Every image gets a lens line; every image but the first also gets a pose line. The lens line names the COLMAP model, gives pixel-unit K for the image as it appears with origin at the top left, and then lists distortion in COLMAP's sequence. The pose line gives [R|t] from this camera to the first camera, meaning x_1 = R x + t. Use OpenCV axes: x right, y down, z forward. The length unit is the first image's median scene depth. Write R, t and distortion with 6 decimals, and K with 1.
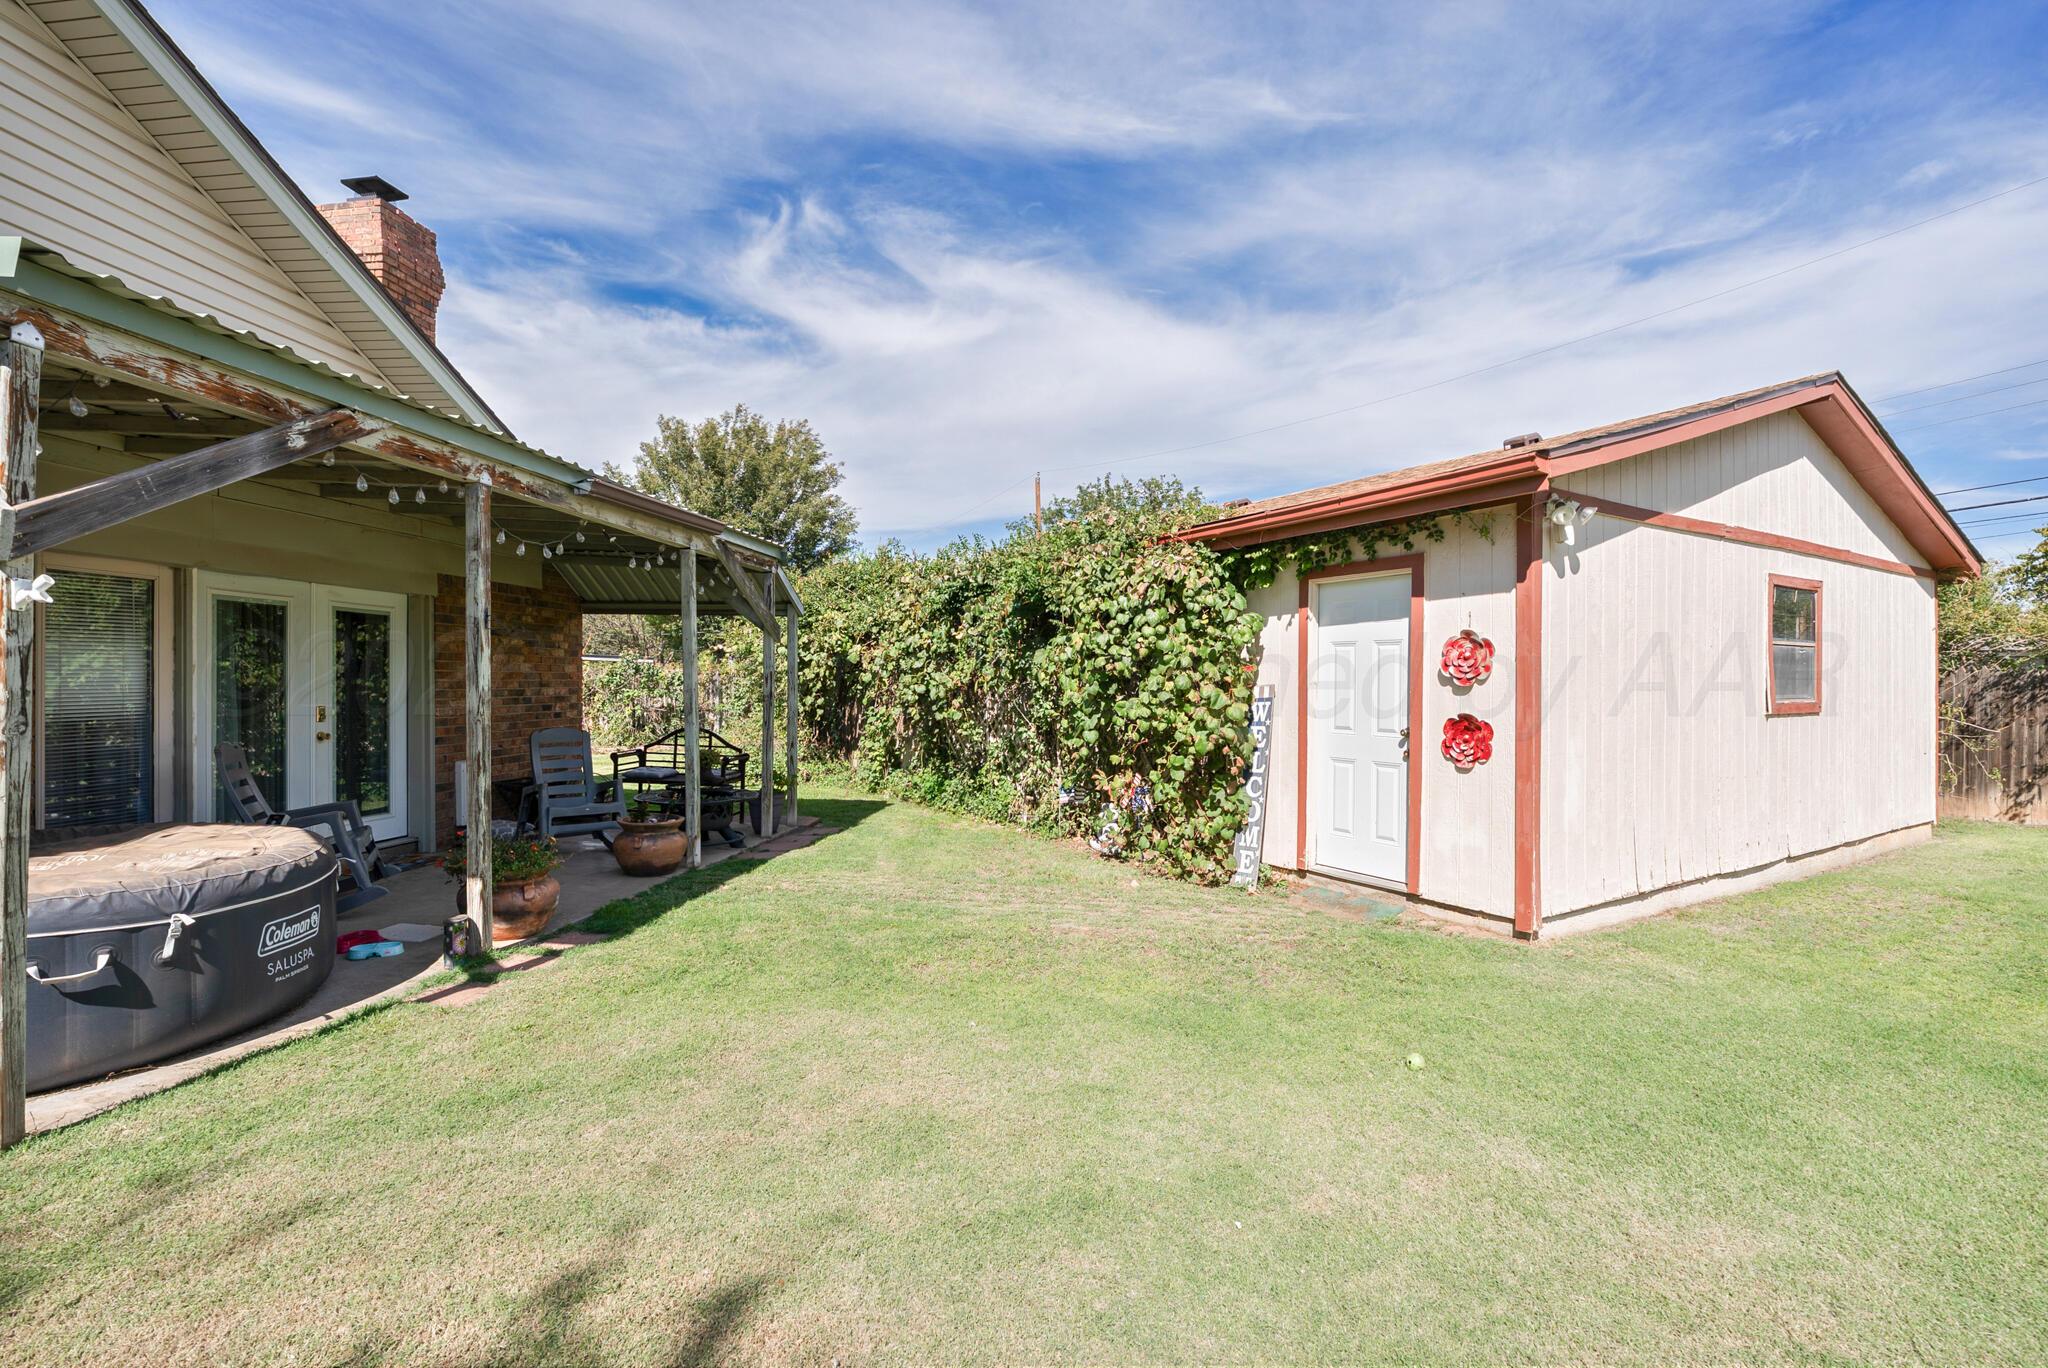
lens RADIAL K [[933.1, 0, 1019.6], [0, 933.1, 682.9], [0, 0, 1]] dist [-0.010047, 0.002027]
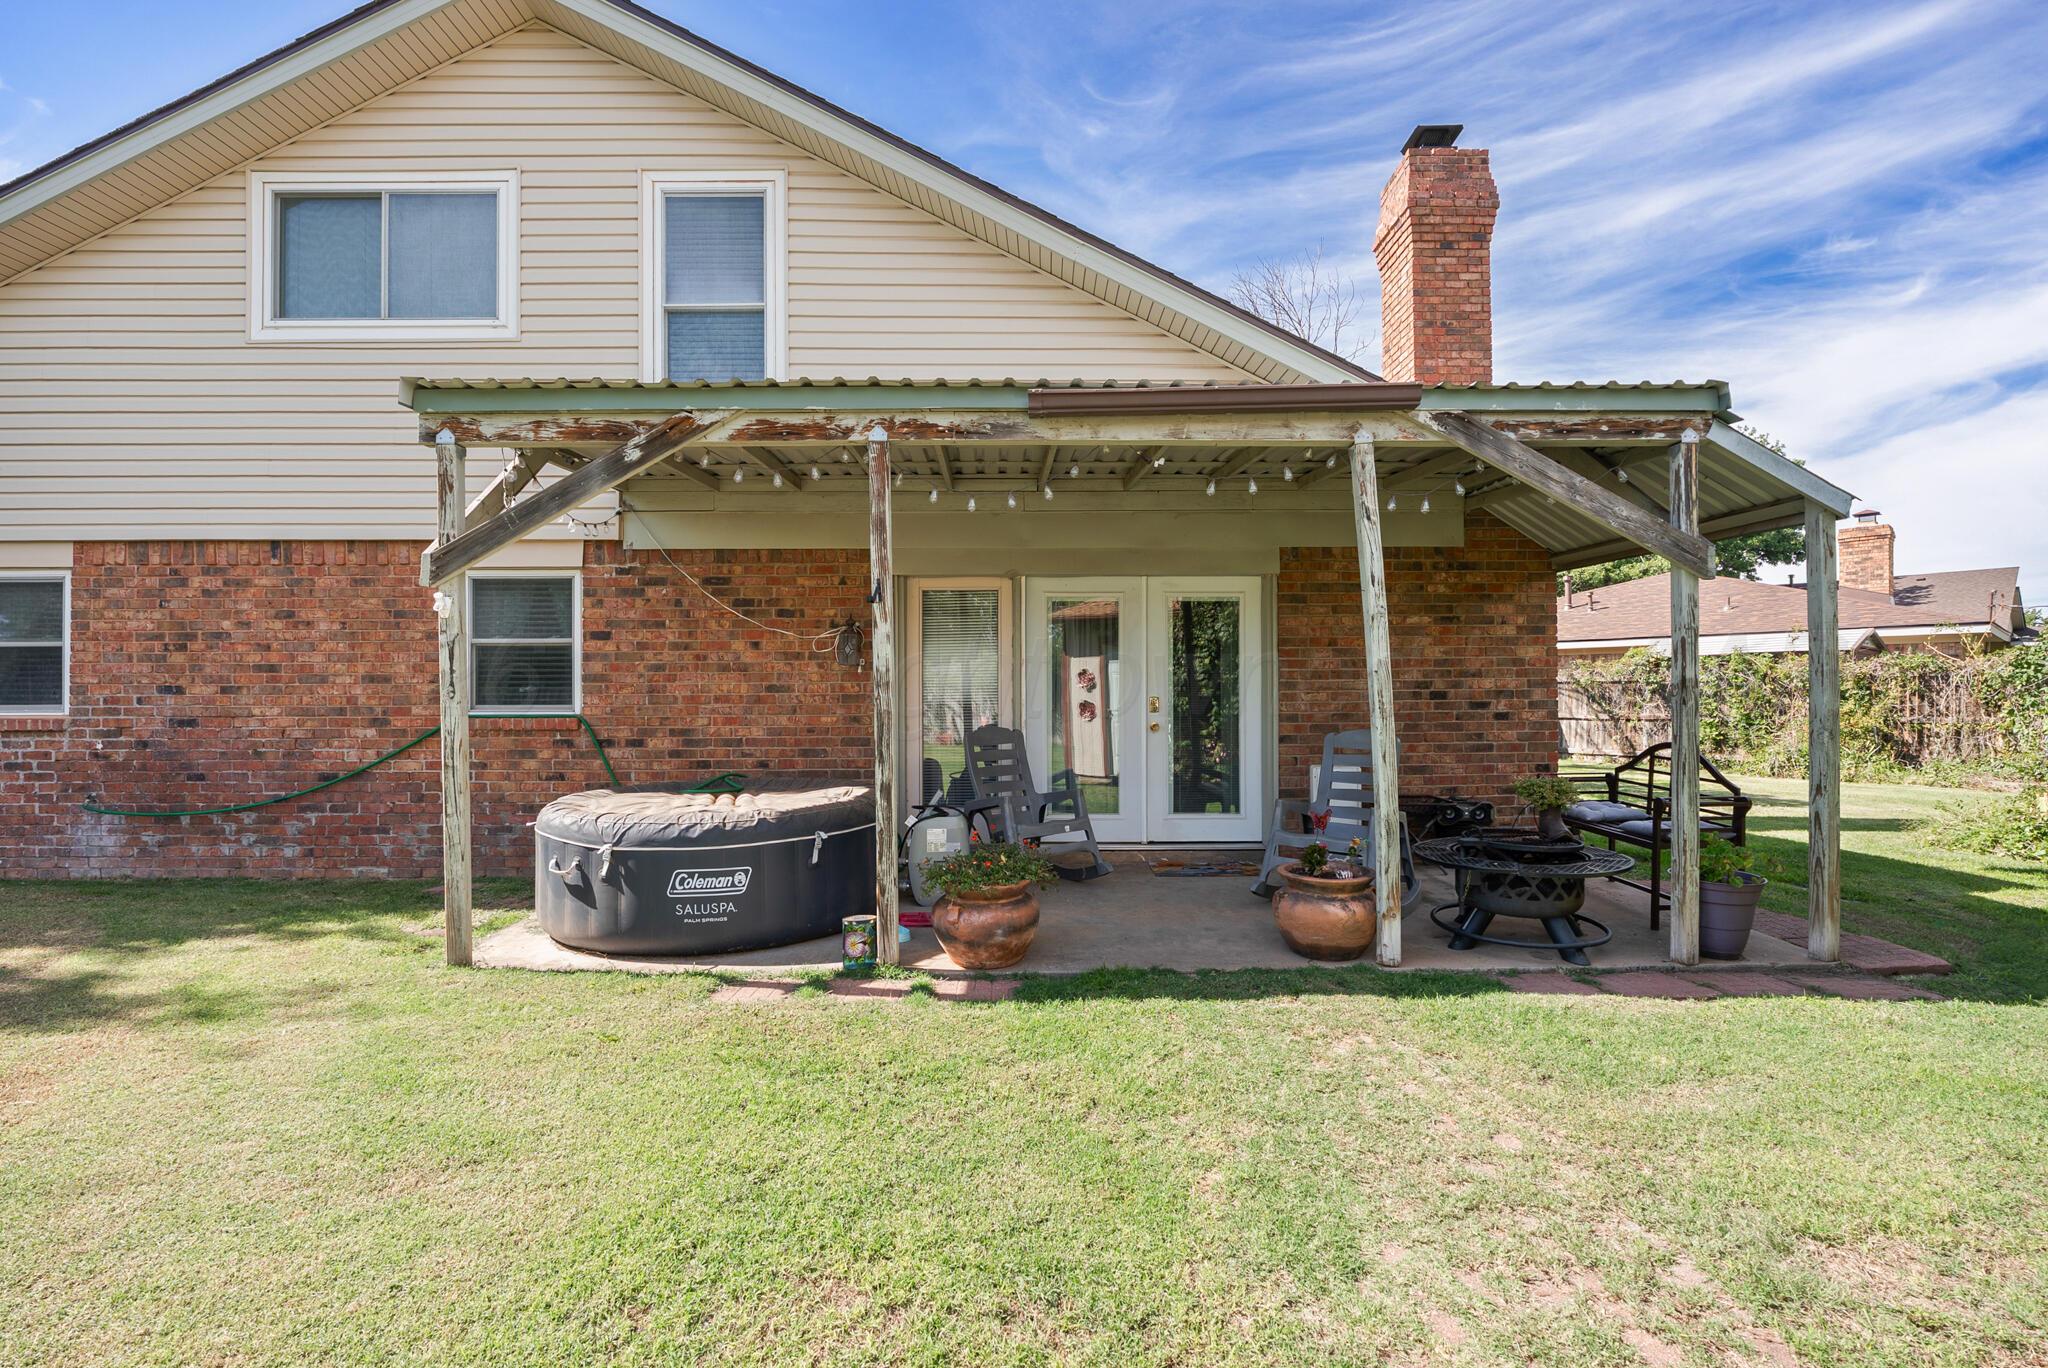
lens RADIAL K [[933.1, 0, 1032.2], [0, 933.1, 697.7], [0, 0, 1]] dist [-0.010047, 0.002027]
pose [[0.128433, 0.001513, -0.991717, 0.311881], [0.004574, 0.999987, 0.002118, 0.029851], [0.991708, -0.004808, 0.128424, 0.965007]]
